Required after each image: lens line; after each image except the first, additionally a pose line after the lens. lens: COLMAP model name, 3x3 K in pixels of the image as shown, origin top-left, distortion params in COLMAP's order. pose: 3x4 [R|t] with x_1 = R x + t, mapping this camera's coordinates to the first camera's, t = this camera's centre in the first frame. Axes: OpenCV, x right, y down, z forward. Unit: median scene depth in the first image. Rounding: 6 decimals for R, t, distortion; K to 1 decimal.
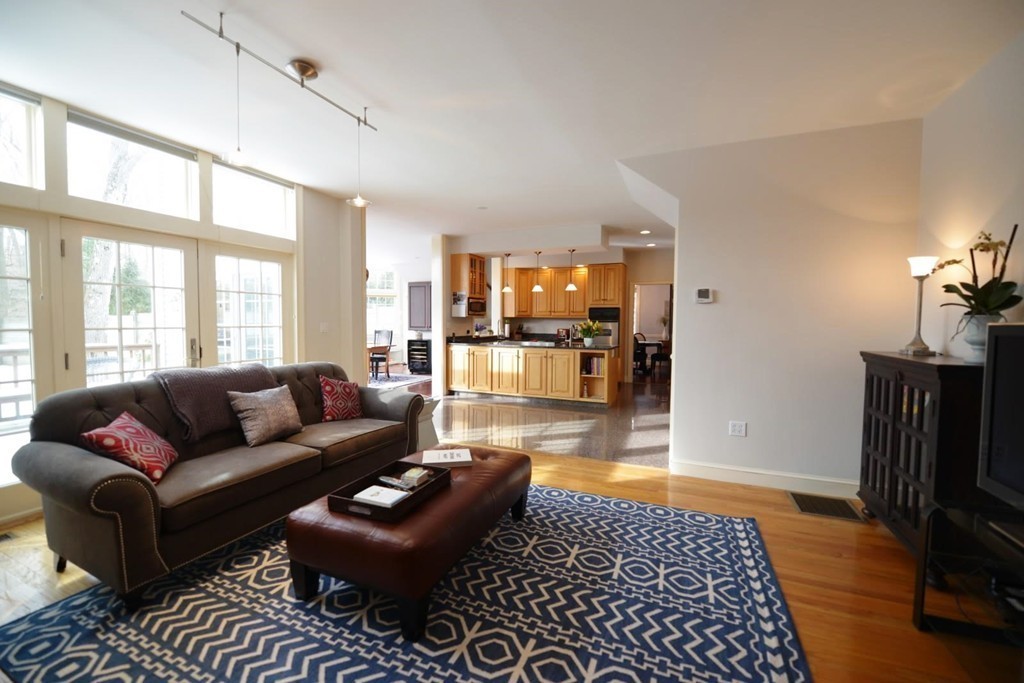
lens RADIAL K [[424.0, 0, 511.3], [0, 424.0, 340.9], [0, 0, 1]] dist [-0.001707, -0.000059]
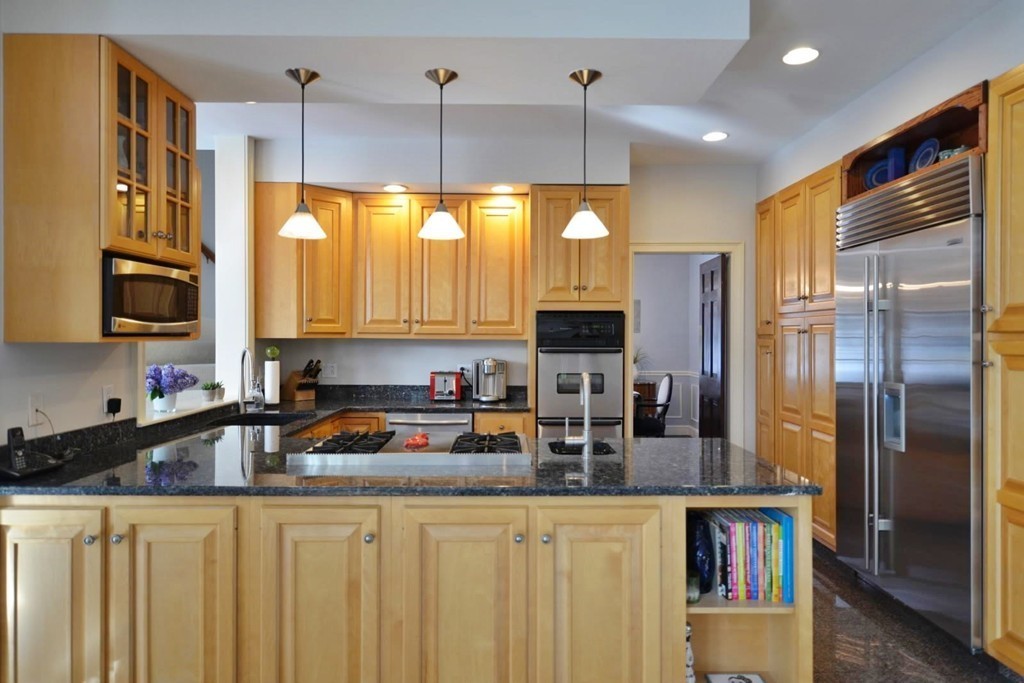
lens RADIAL K [[644.2, 0, 511.2], [0, 644.2, 340.8], [0, 0, 1]] dist [0.007124, 0.000845]
pose [[0.917622, -0.001973, 0.397449, -0.037276], [0.018918, 0.999071, -0.038717, -0.033332], [-0.397003, 0.043047, 0.916807, 0.516273]]
